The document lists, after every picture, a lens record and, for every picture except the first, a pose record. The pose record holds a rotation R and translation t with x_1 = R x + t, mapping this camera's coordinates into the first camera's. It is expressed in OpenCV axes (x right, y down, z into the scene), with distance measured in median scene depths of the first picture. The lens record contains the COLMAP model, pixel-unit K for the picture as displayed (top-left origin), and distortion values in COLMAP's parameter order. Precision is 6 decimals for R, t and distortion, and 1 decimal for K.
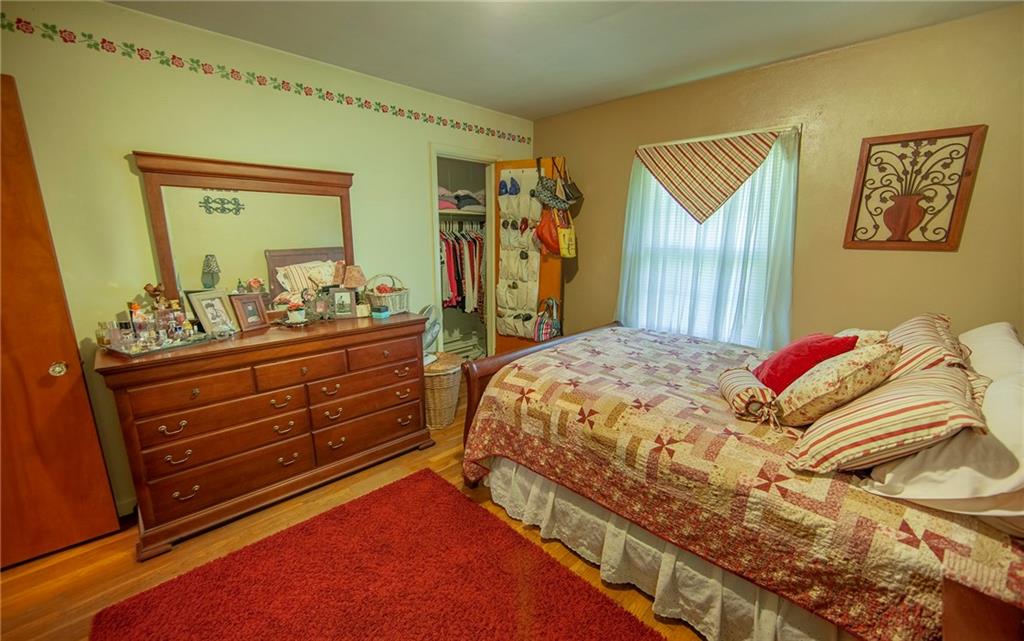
lens RADIAL K [[417.9, 0, 522.8], [0, 417.9, 328.4], [0, 0, 1]] dist [-0.001571, -0.000369]
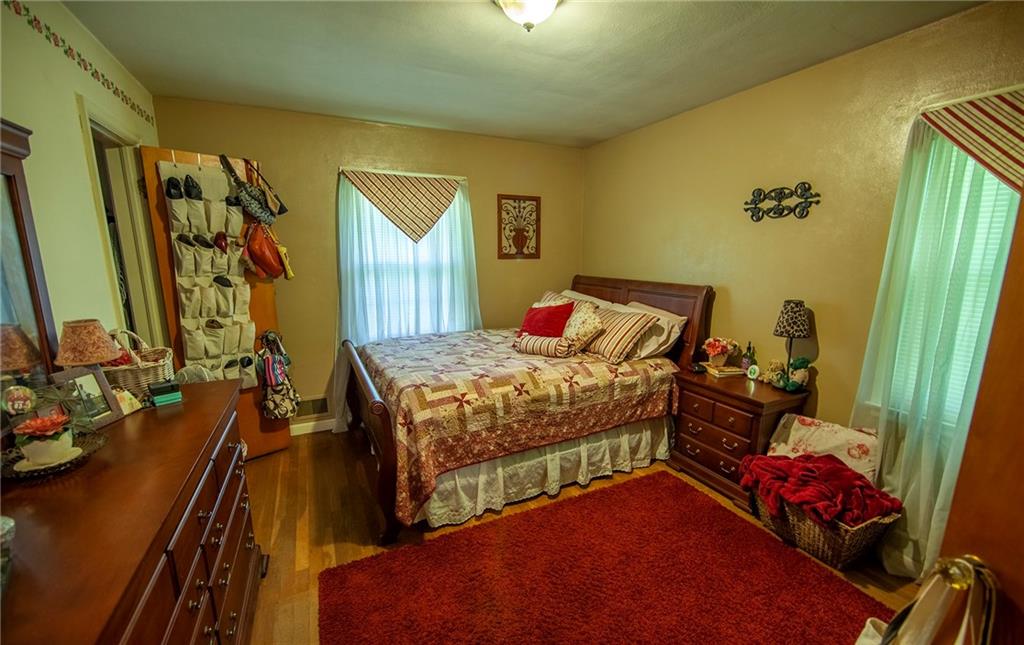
lens RADIAL K [[417.9, 0, 522.8], [0, 417.9, 330.4], [0, 0, 1]] dist [-0.001571, -0.000369]
pose [[0.319888, -0.185043, 0.929210, -0.913808], [0.215654, 0.969220, 0.118770, -0.109694], [-0.922586, 0.162395, 0.349947, 0.447670]]
